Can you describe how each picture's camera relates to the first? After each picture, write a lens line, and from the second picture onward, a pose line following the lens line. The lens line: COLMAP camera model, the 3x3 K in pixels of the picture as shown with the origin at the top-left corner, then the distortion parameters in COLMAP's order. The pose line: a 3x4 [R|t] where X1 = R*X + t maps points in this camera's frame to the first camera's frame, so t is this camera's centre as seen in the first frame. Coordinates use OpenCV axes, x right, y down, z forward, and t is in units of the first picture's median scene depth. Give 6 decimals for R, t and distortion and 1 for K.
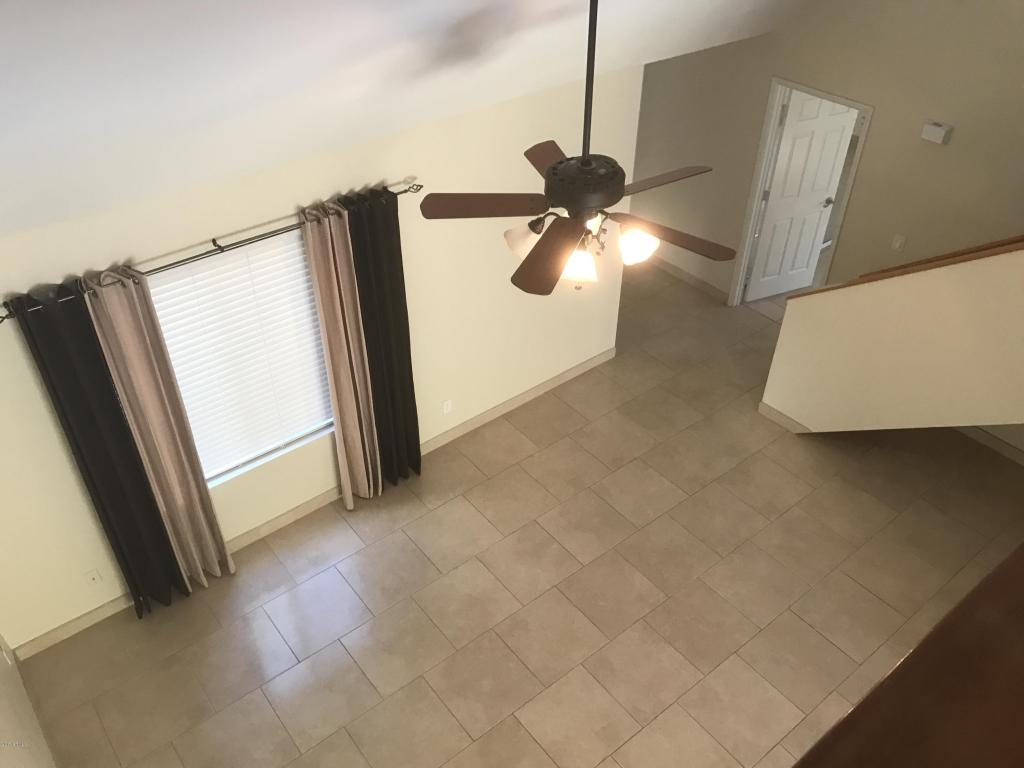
lens RADIAL K [[839.4, 0, 510.9], [0, 839.4, 381.6], [0, 0, 1]] dist [0.020114, -0.029520]
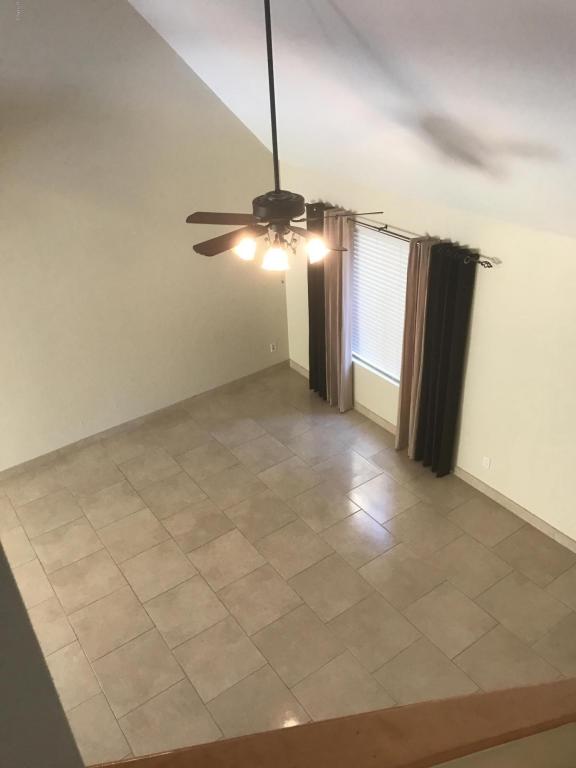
lens RADIAL K [[629.6, 0, 289.0], [0, 629.6, 384.1], [0, 0, 1]] dist [0.020114, -0.029520]
pose [[-0.068932, 0.502341, -0.861917, 0.859236], [-0.581567, 0.681748, 0.443846, -0.366215], [0.810573, 0.531858, 0.245151, 0.621774]]
